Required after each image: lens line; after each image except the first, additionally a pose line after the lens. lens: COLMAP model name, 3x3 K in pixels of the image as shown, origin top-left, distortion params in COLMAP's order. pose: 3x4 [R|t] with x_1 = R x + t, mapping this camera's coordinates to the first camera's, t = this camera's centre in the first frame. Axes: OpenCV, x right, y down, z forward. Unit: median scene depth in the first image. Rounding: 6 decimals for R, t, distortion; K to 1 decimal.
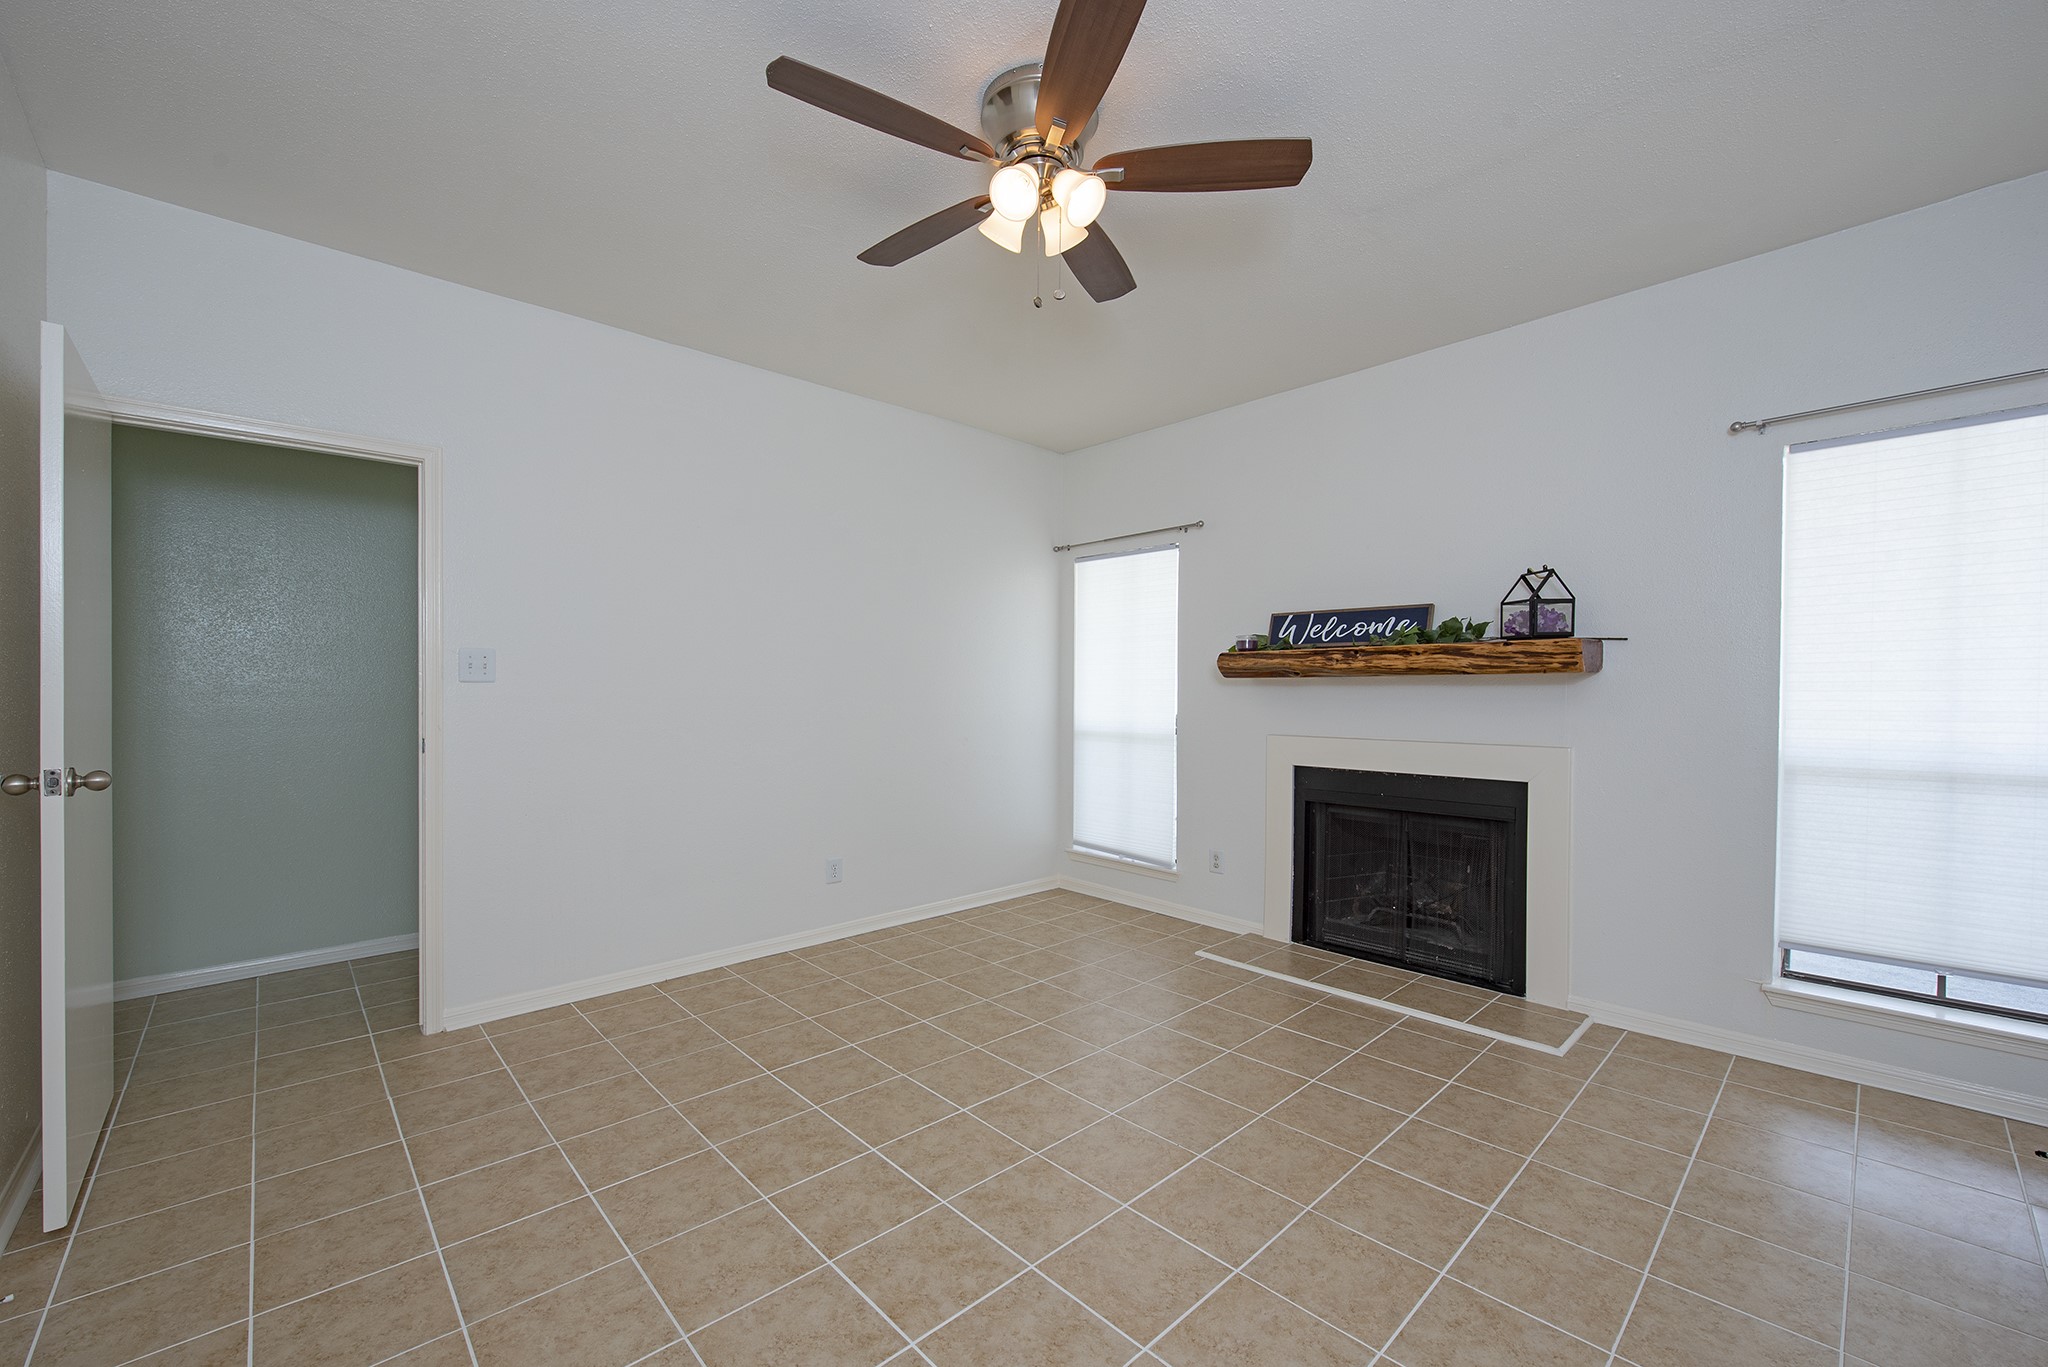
lens RADIAL K [[825.1, 0, 1030.3], [0, 825.1, 685.6], [0, 0, 1]] dist [-0.008888, -0.000393]
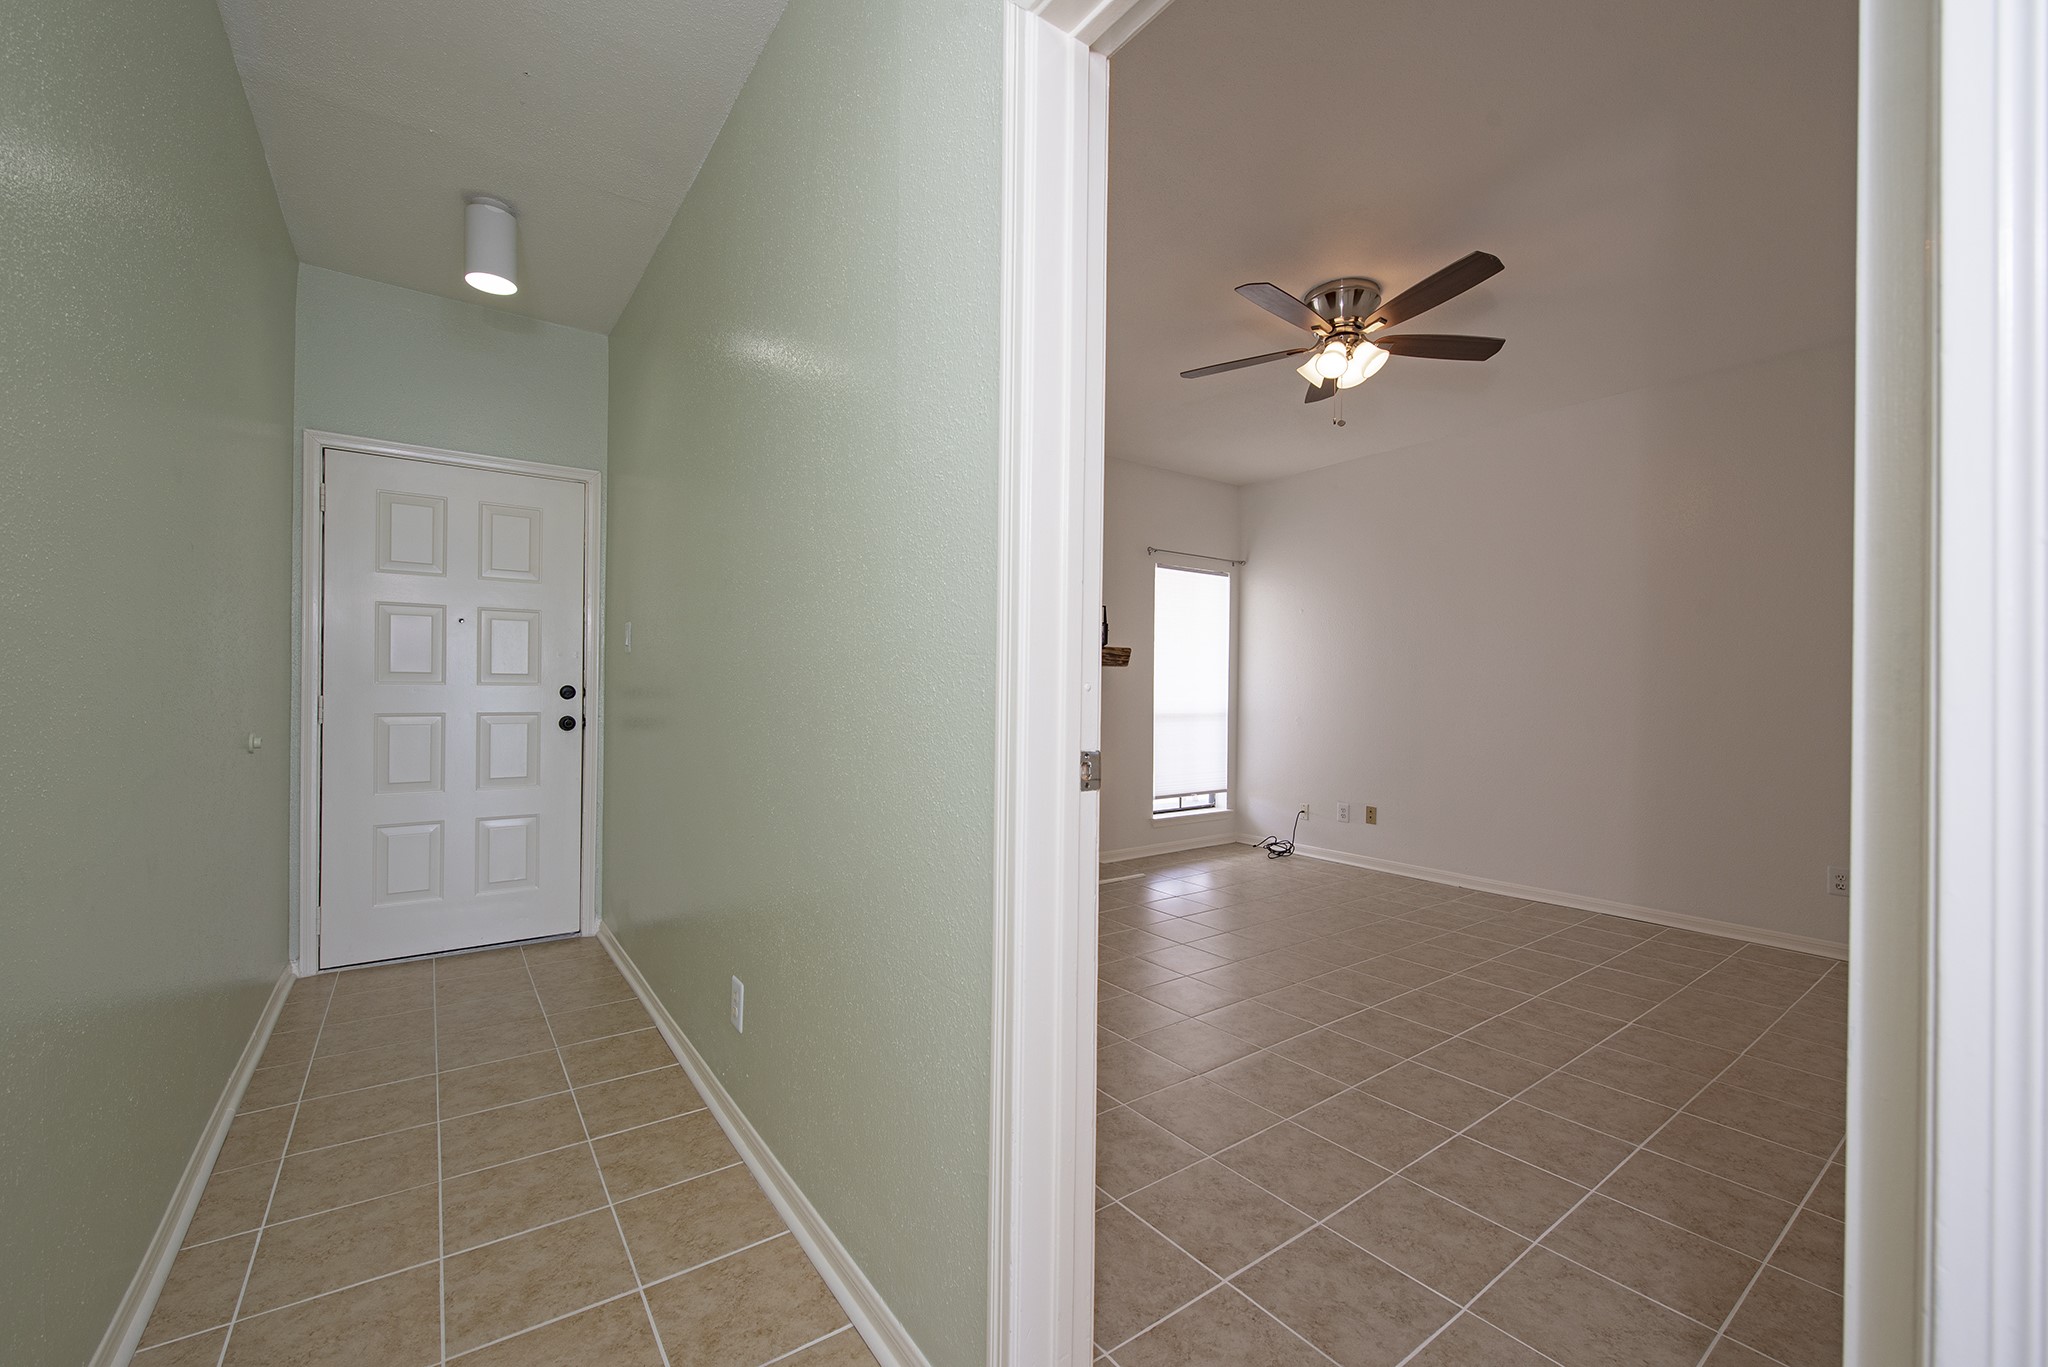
lens RADIAL K [[831.6, 0, 1052.4], [0, 831.6, 624.7], [0, 0, 1]] dist [0.013789, 0.000356]
pose [[0.088678, 0.079761, 0.992862, -1.078855], [-0.022263, 0.996698, -0.078081, 0.036859], [-0.995811, -0.015180, 0.090161, 0.902790]]
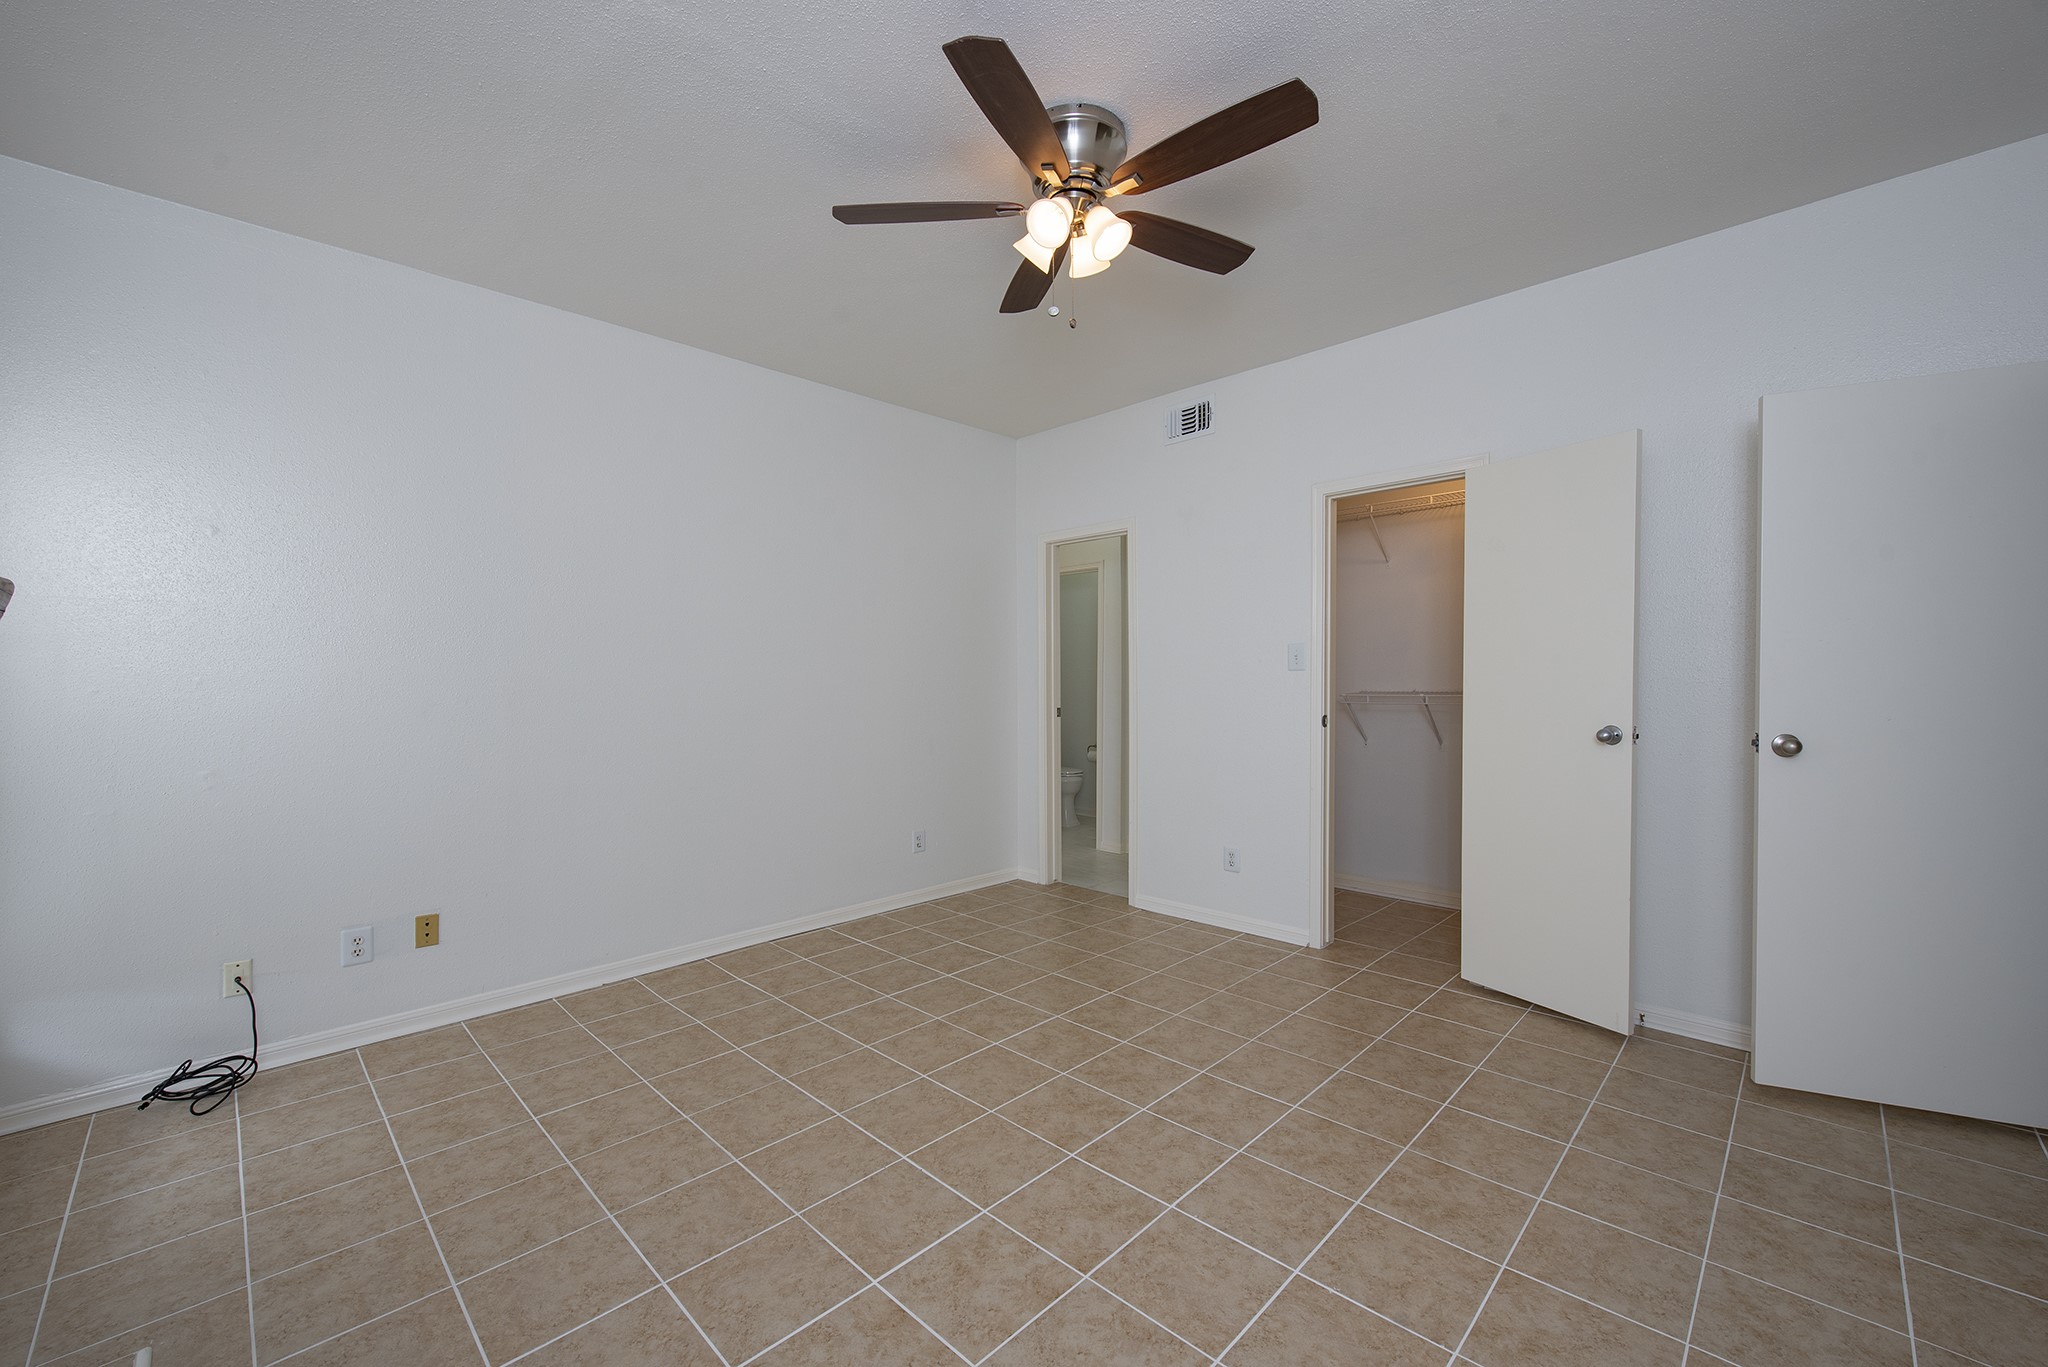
lens RADIAL K [[825.1, 0, 1030.3], [0, 825.1, 685.6], [0, 0, 1]] dist [-0.008888, -0.000393]
pose [[-0.999079, 0.010623, -0.041579, 0.062800], [0.010599, 0.999944, 0.000800, 0.008380], [0.041585, 0.000359, -0.999135, 1.351943]]
